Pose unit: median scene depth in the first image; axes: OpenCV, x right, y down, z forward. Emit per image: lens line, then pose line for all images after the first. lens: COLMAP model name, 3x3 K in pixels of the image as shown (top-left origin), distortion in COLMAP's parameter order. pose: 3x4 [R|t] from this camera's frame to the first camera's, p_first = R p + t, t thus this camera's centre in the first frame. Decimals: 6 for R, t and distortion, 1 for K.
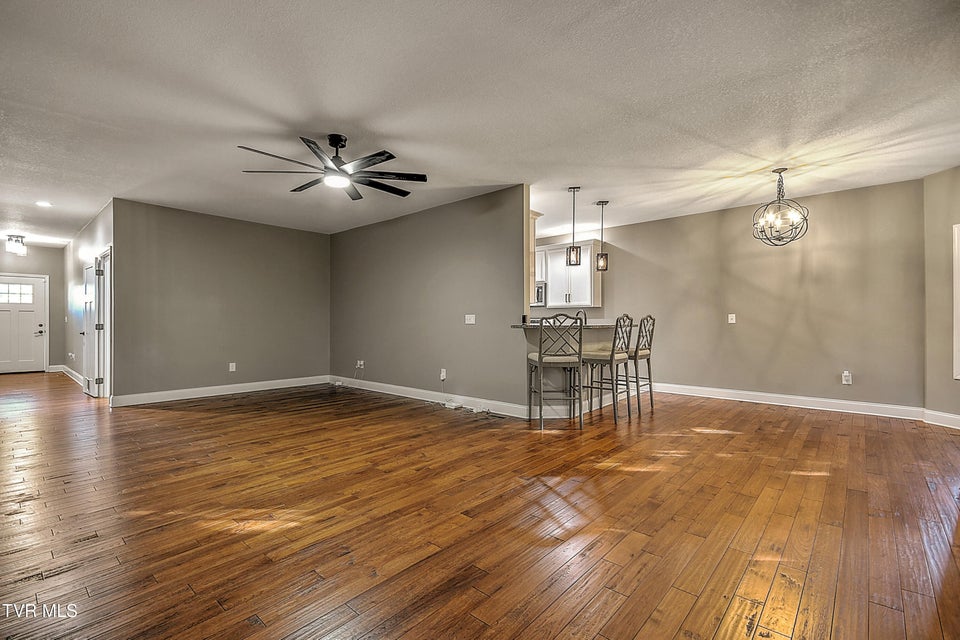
lens RADIAL K [[426.3, 0, 472.2], [0, 426.3, 316.4], [0, 0, 1]] dist [0.030751, -0.012719]
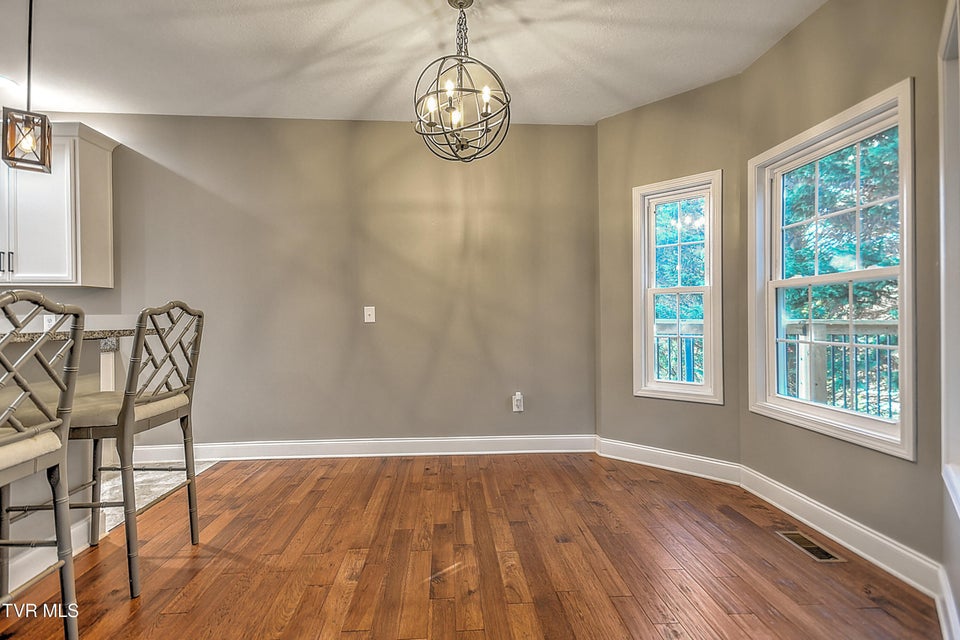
lens RADIAL K [[434.0, 0, 475.2], [0, 434.0, 322.9], [0, 0, 1]] dist [0.017632, 0.000155]
pose [[0.696090, -0.008953, 0.717899, 0.316274], [-0.002831, 0.999880, 0.015215, 0.007895], [-0.717949, -0.012623, 0.695981, 0.548508]]
